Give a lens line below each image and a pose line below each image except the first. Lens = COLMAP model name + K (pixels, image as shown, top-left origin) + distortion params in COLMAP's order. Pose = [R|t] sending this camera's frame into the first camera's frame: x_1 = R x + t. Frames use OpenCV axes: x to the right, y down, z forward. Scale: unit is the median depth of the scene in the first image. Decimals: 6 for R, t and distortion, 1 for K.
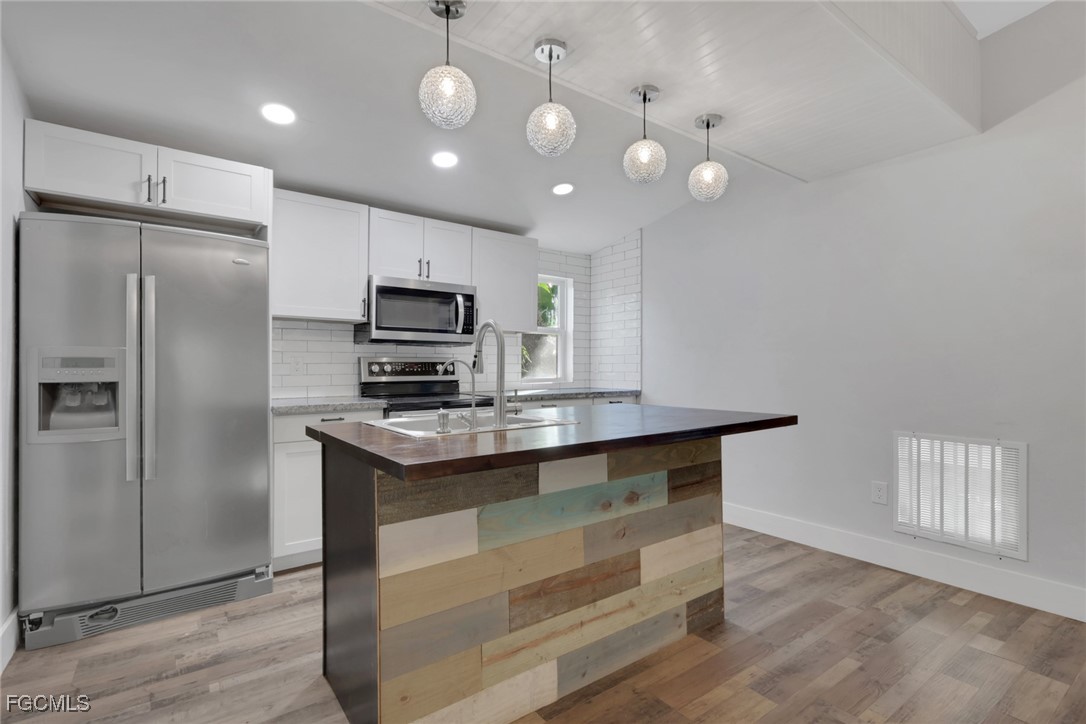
lens RADIAL K [[515.4, 0, 535.4], [0, 515.4, 364.7], [0, 0, 1]] dist [-0.002702, 0.000534]
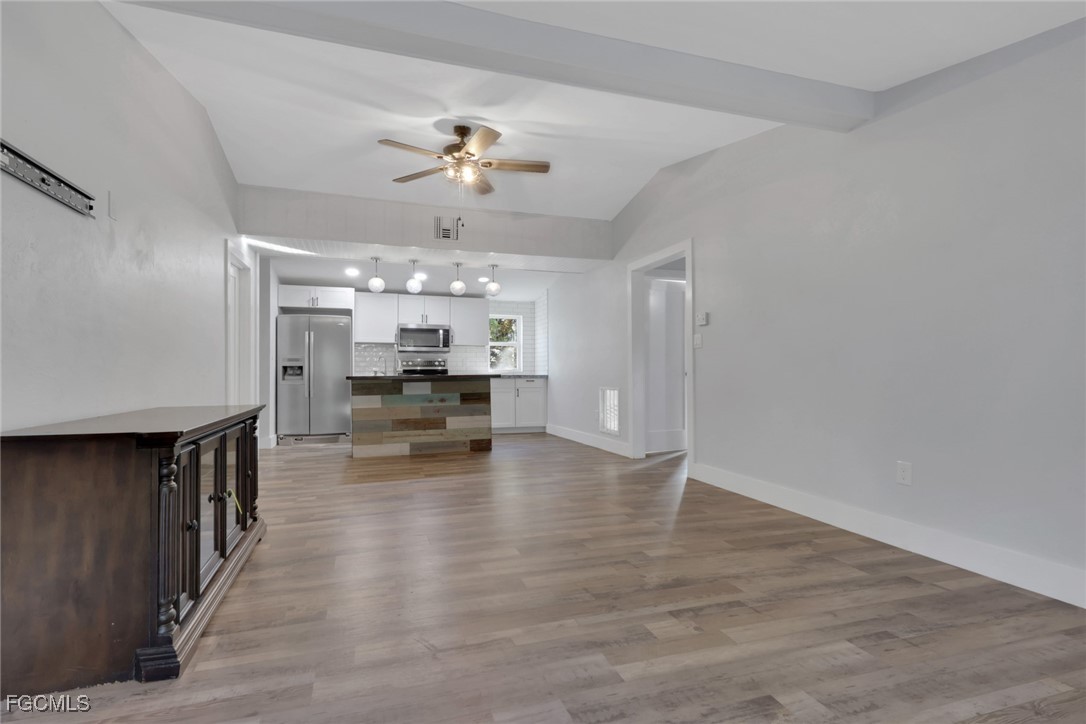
lens RADIAL K [[515.4, 0, 581.8], [0, 515.4, 369.2], [0, 0, 1]] dist [-0.002702, 0.000534]
pose [[0.974356, -0.010055, -0.224785, 1.543906], [0.008582, 0.999935, -0.007527, 0.090530], [0.224846, 0.005405, 0.974379, -1.668764]]
